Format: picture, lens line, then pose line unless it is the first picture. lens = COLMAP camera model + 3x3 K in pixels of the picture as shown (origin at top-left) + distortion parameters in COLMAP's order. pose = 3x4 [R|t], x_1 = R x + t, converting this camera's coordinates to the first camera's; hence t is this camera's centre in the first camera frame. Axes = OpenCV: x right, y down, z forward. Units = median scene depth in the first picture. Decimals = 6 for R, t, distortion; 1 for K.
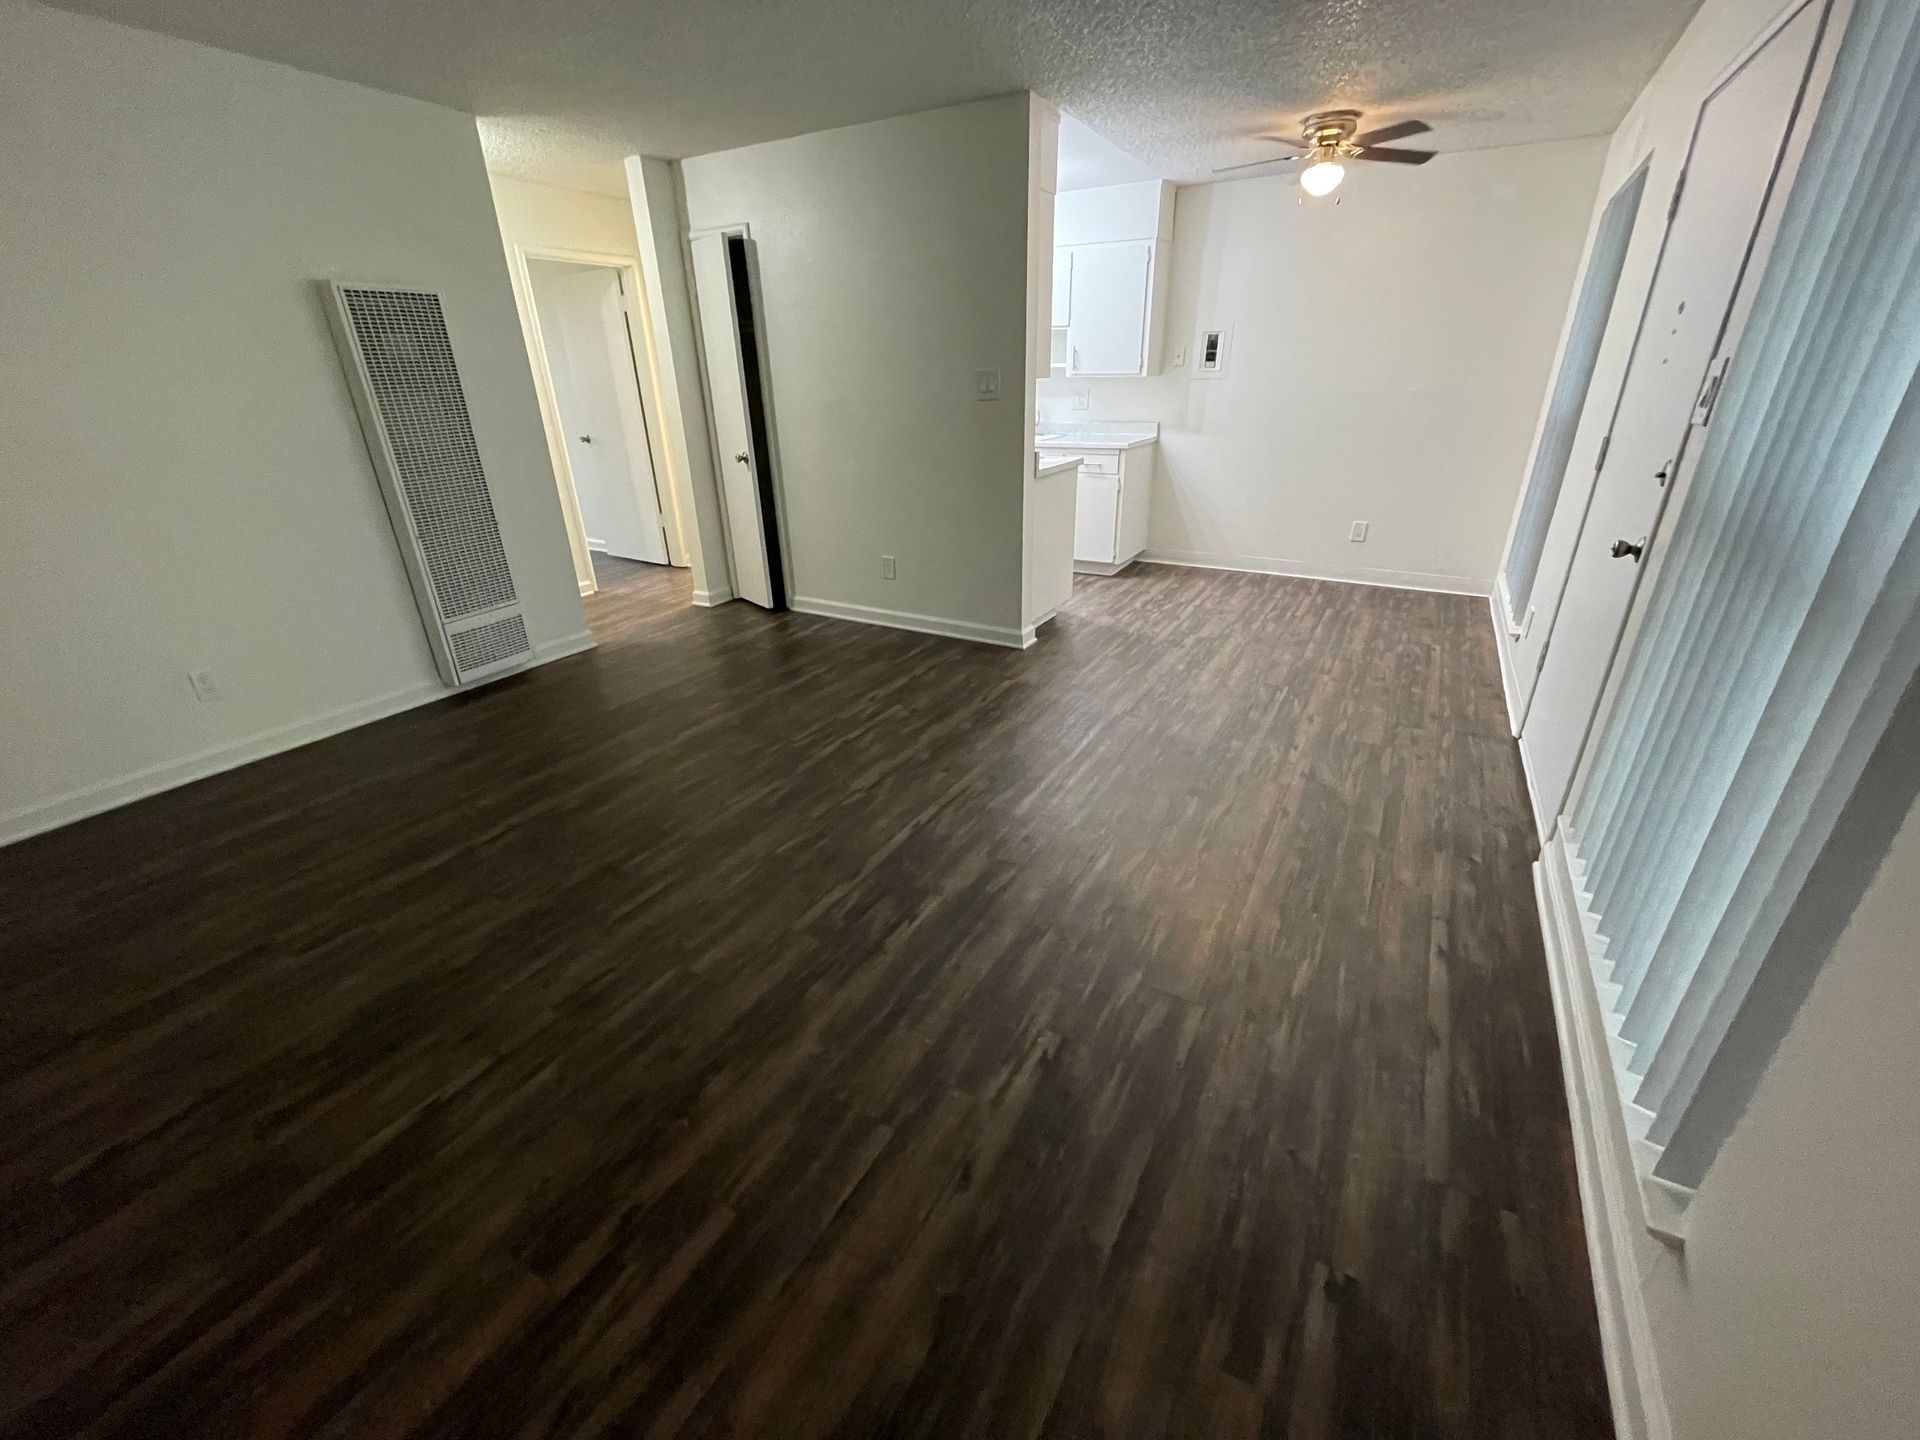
lens RADIAL K [[773.4, 0, 960.0], [0, 773.4, 720.0], [0, 0, 1]] dist [-0.001805, -0.000107]
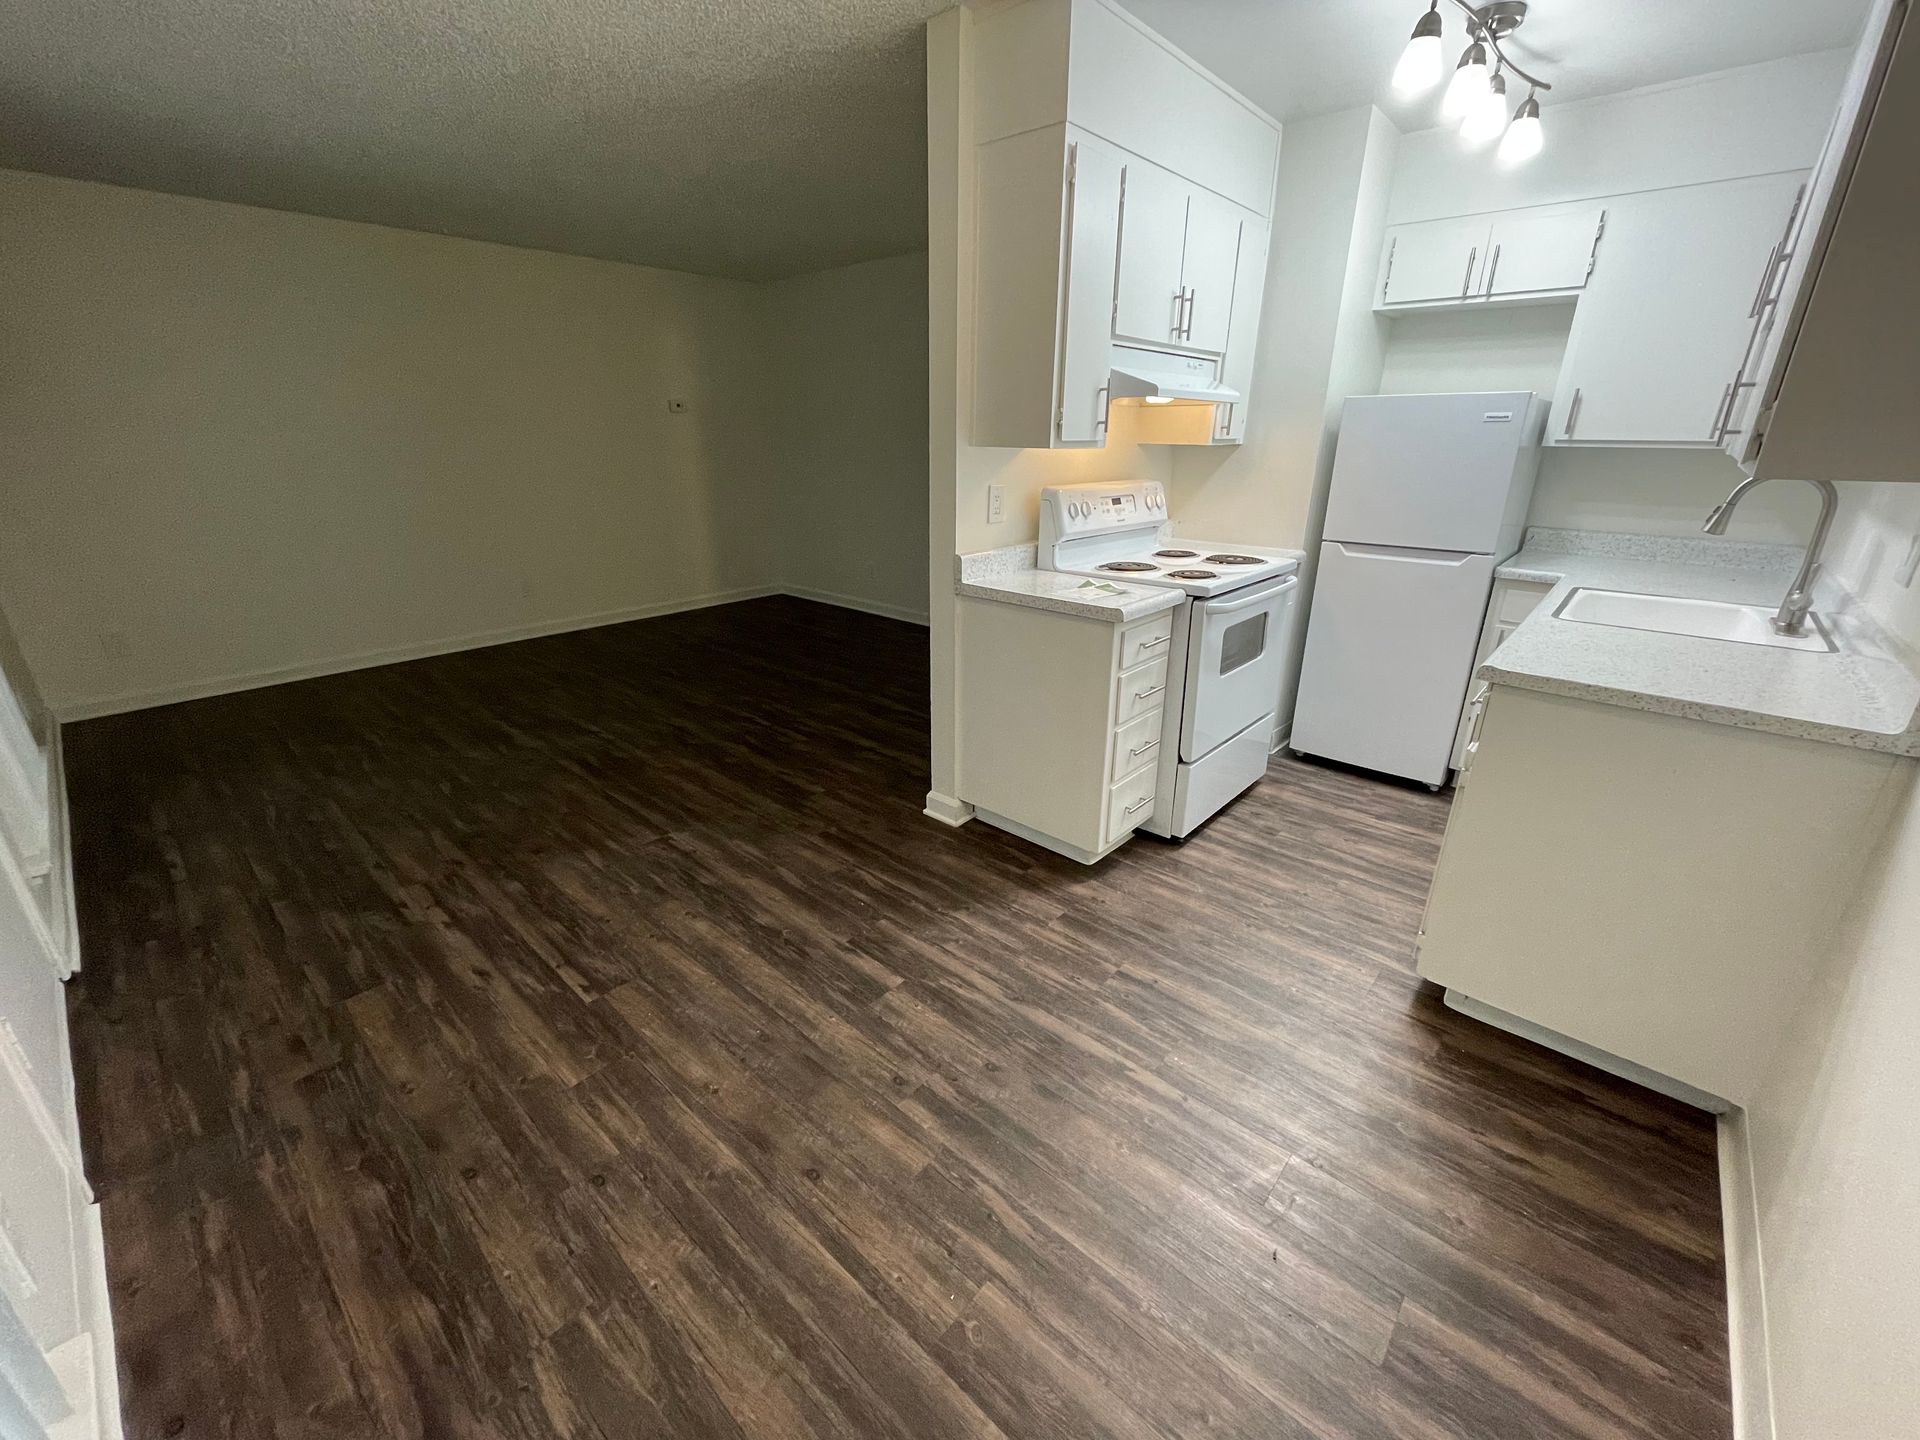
lens RADIAL K [[773.4, 0, 960.0], [0, 773.4, 720.0], [0, 0, 1]] dist [-0.001805, -0.000107]
pose [[-0.202289, 0.364527, -0.908955, 0.822356], [-0.404478, 0.814184, 0.416536, -0.560721], [0.891895, 0.451913, -0.017257, 1.189008]]
